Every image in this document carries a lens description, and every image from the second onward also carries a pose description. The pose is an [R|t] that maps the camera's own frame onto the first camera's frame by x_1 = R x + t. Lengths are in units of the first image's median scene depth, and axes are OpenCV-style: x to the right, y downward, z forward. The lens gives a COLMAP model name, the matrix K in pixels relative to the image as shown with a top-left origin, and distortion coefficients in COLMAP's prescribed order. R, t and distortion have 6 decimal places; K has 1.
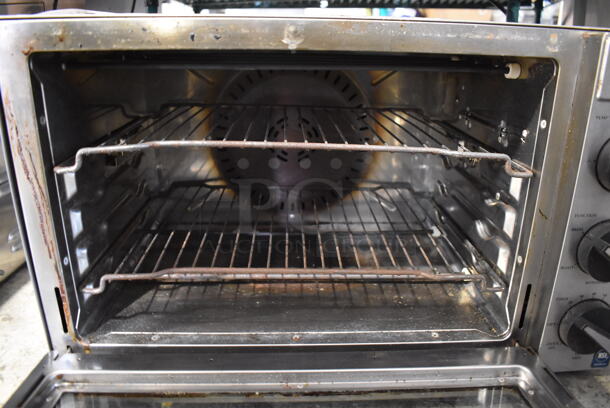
lens RADIAL K [[475.3, 0, 305.0], [0, 475.3, 204.0], [0, 0, 1]] dist [-0.093891, 0.003502]
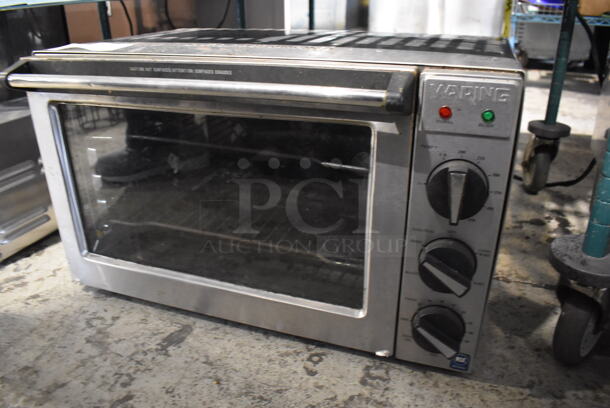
lens RADIAL K [[475.3, 0, 305.0], [0, 475.3, 204.0], [0, 0, 1]] dist [-0.093891, 0.003502]
pose [[0.923888, 0.136181, -0.357612, 0.699579], [-0.107563, 0.989274, 0.098833, -0.113021], [0.367235, -0.052845, 0.928626, -0.160918]]
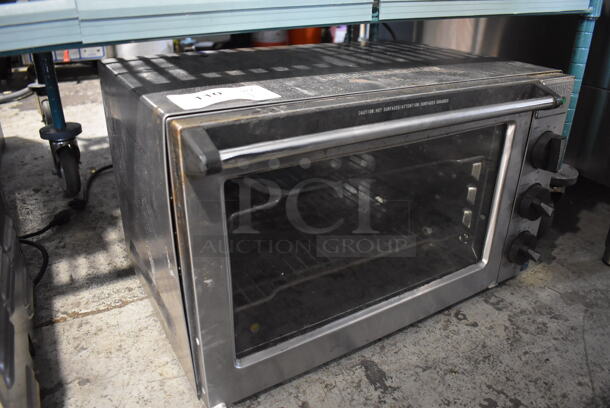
lens RADIAL K [[475.3, 0, 305.0], [0, 475.3, 204.0], [0, 0, 1]] dist [-0.093891, 0.003502]
pose [[0.878142, -0.210093, 0.429800, -0.756355], [0.159664, 0.975605, 0.150674, -0.264946], [-0.450971, -0.063690, 0.890263, -0.122054]]
